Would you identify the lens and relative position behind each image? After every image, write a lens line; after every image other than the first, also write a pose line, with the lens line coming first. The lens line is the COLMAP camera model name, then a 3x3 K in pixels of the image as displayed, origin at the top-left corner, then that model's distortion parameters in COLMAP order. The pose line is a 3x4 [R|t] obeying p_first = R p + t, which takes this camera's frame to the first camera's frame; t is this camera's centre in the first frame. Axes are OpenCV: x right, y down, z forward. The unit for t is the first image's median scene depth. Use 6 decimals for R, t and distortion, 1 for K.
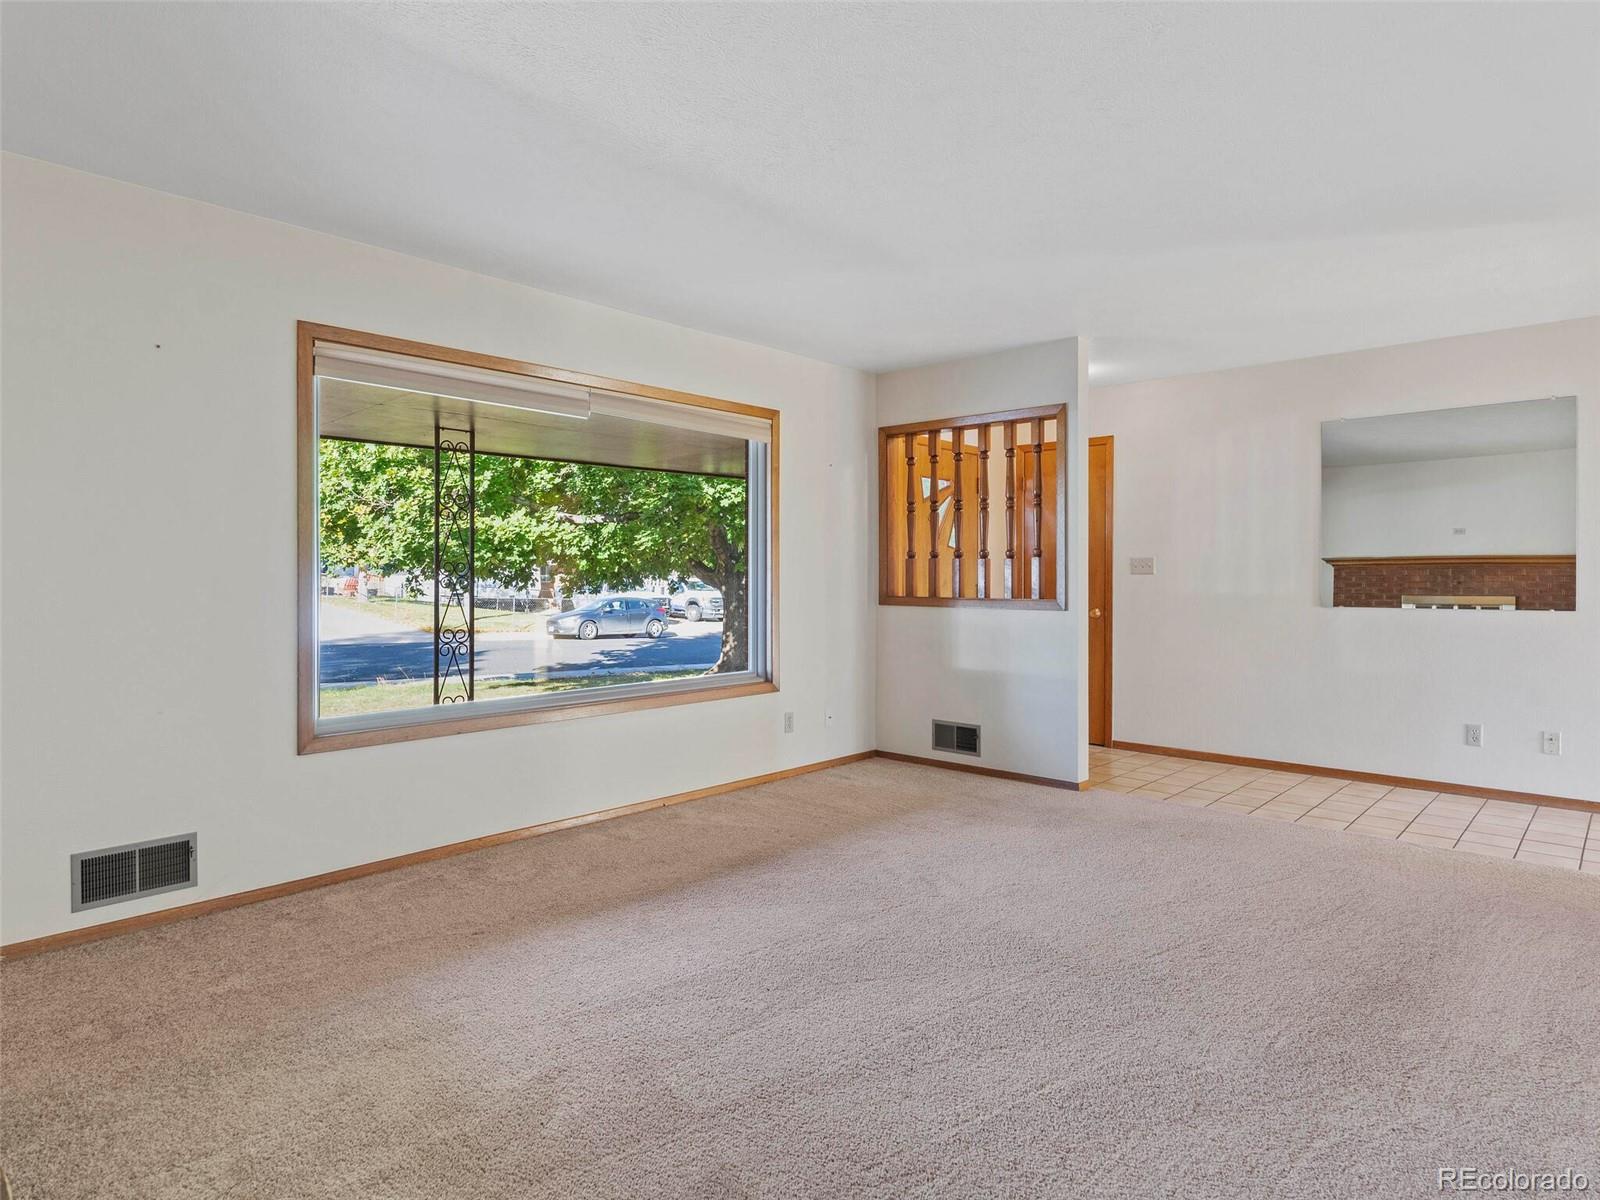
lens RADIAL K [[902.6, 0, 805.8], [0, 902.6, 591.1], [0, 0, 1]] dist [0.006742, 0.000574]
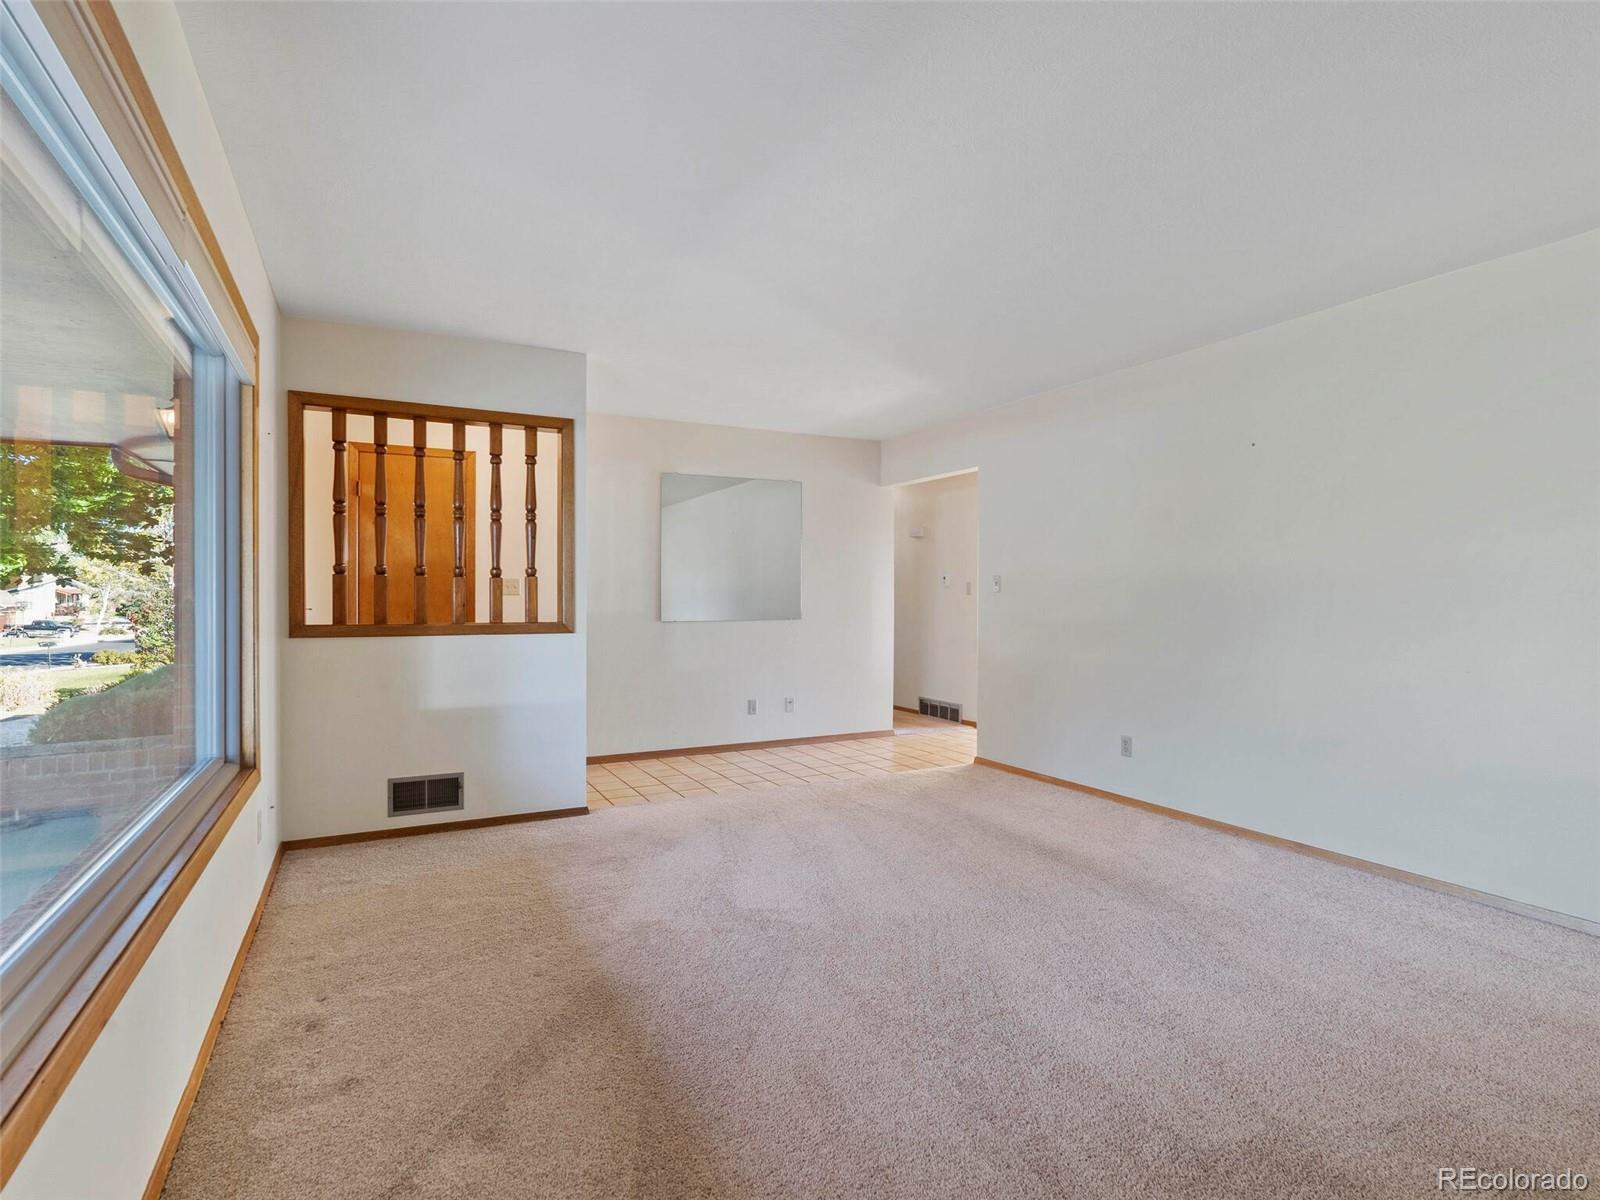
lens RADIAL K [[828.4, 0, 802.8], [0, 828.4, 603.7], [0, 0, 1]] dist [-0.009772, 0.004391]
pose [[0.341711, -0.008983, 0.939762, -0.430196], [0.014985, 0.999879, 0.004109, -0.008773], [-0.939686, 0.012678, 0.341805, 0.431298]]
